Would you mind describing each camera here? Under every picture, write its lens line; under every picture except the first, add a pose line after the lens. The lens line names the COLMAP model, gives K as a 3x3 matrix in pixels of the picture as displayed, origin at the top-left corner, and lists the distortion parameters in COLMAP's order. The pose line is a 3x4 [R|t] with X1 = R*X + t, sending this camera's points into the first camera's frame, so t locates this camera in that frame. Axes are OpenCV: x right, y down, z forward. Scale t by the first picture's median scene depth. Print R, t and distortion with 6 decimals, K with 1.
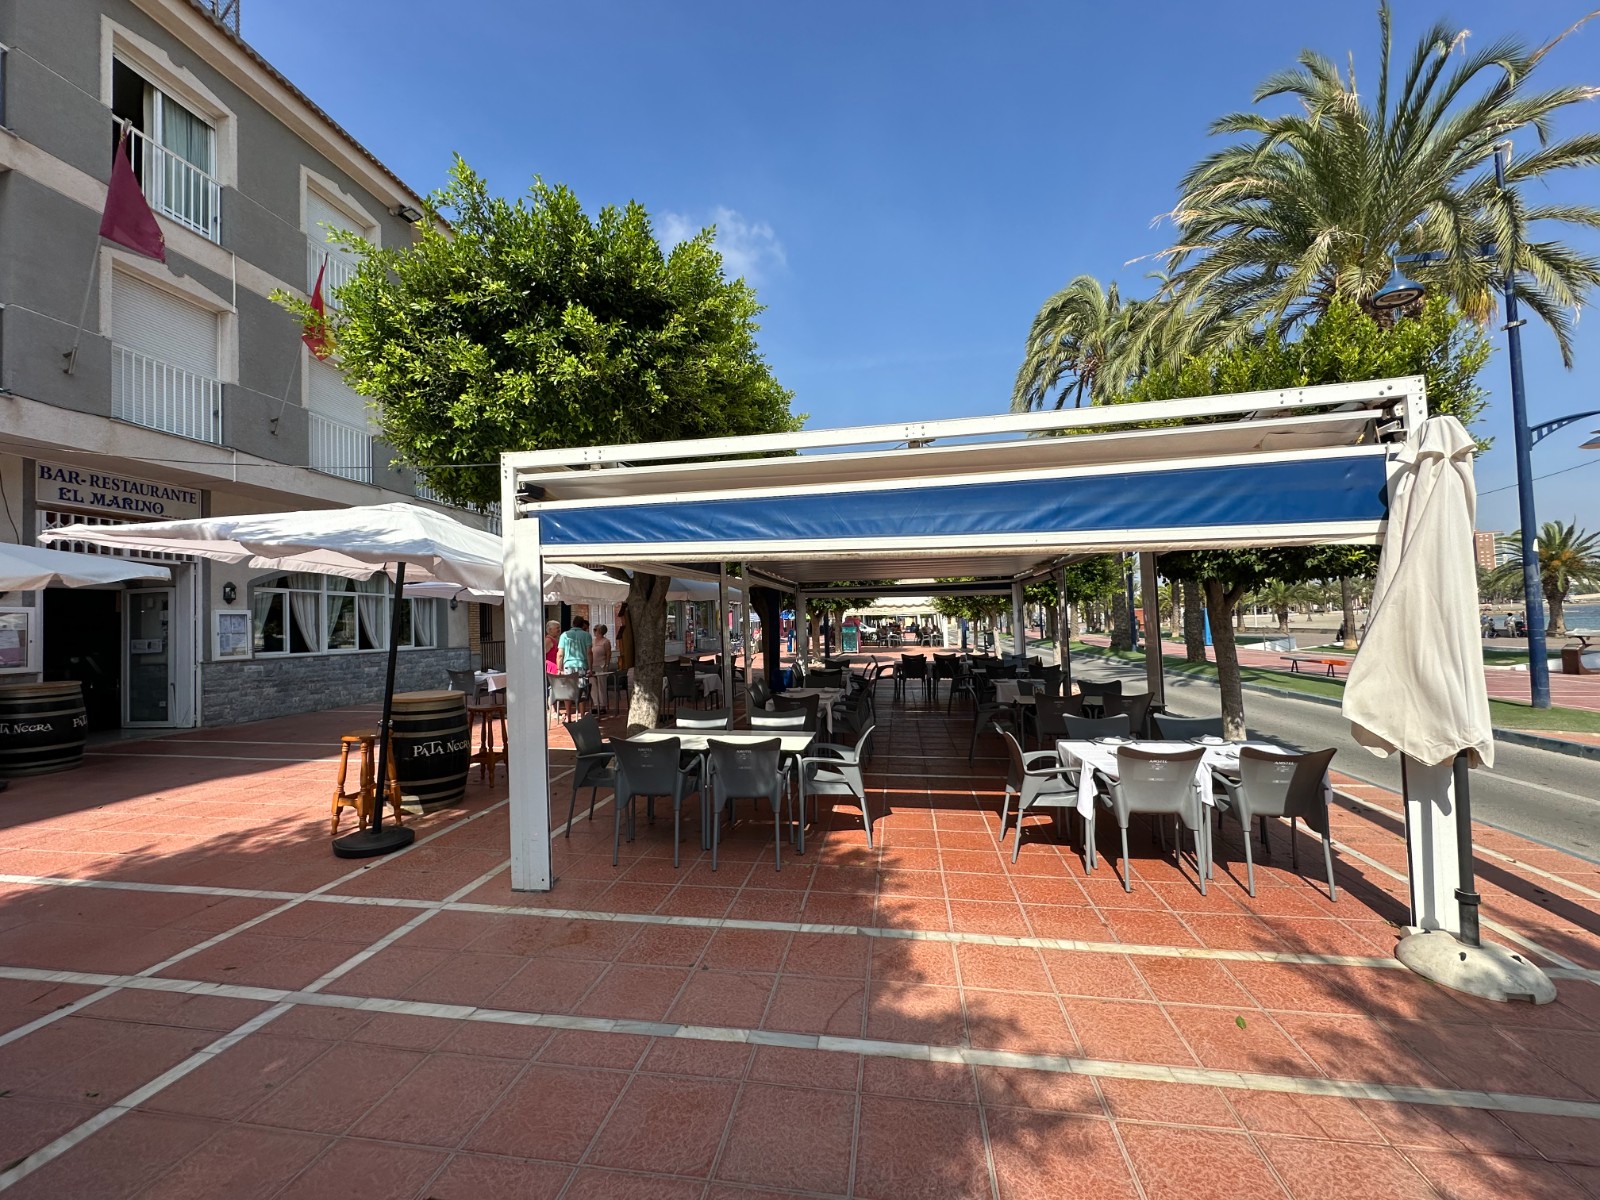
lens RADIAL K [[636.9, 0, 801.2], [0, 636.9, 600.3], [0, 0, 1]] dist [-0.002774, 0.000519]
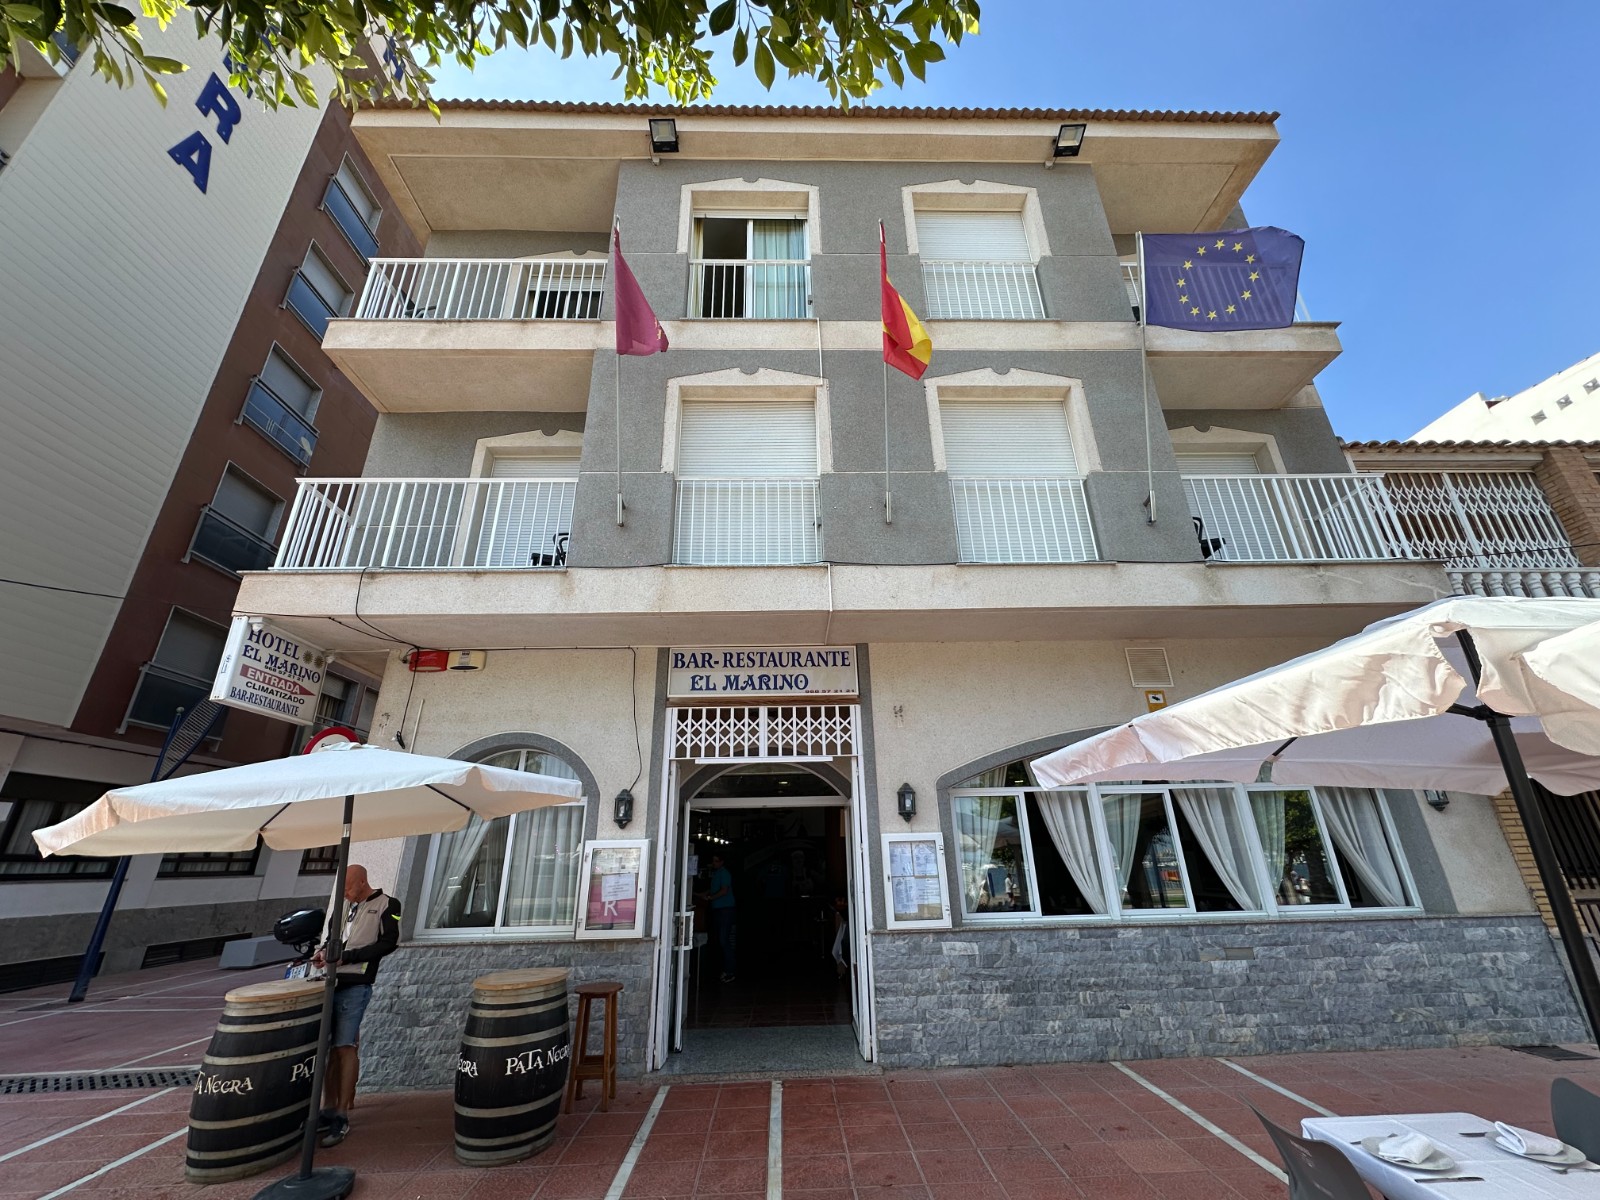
lens RADIAL K [[636.9, 0, 801.3], [0, 636.9, 600.1], [0, 0, 1]] dist [-0.002774, 0.000519]
pose [[0.180271, -0.337122, -0.924041, -0.388096], [0.052287, 0.941388, -0.333250, 0.004666], [0.982226, 0.011760, 0.187332, 1.005387]]
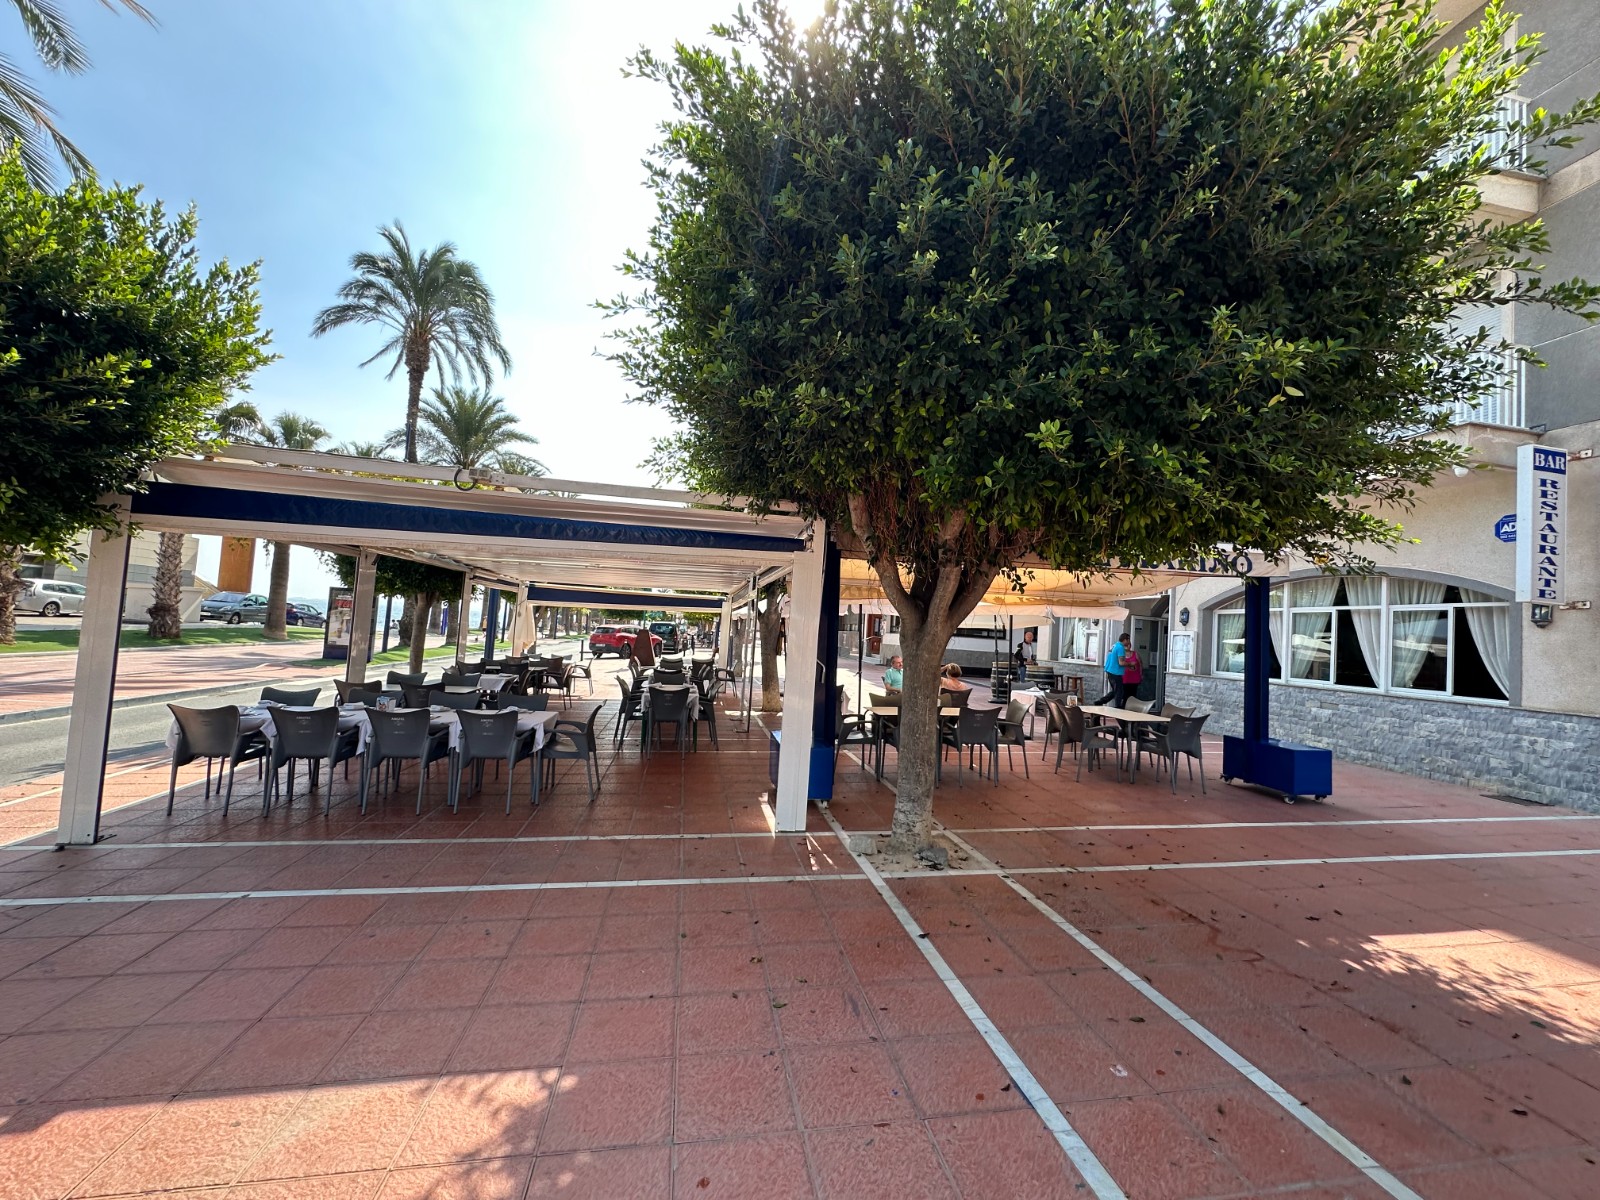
lens RADIAL K [[636.9, 0, 800.4], [0, 636.9, 600.3], [0, 0, 1]] dist [-0.002774, 0.000519]
pose [[-0.950067, 0.009589, -0.311899, 0.188643], [0.031939, 0.997267, -0.066628, 0.018063], [0.310408, -0.073263, -0.947776, 2.428936]]
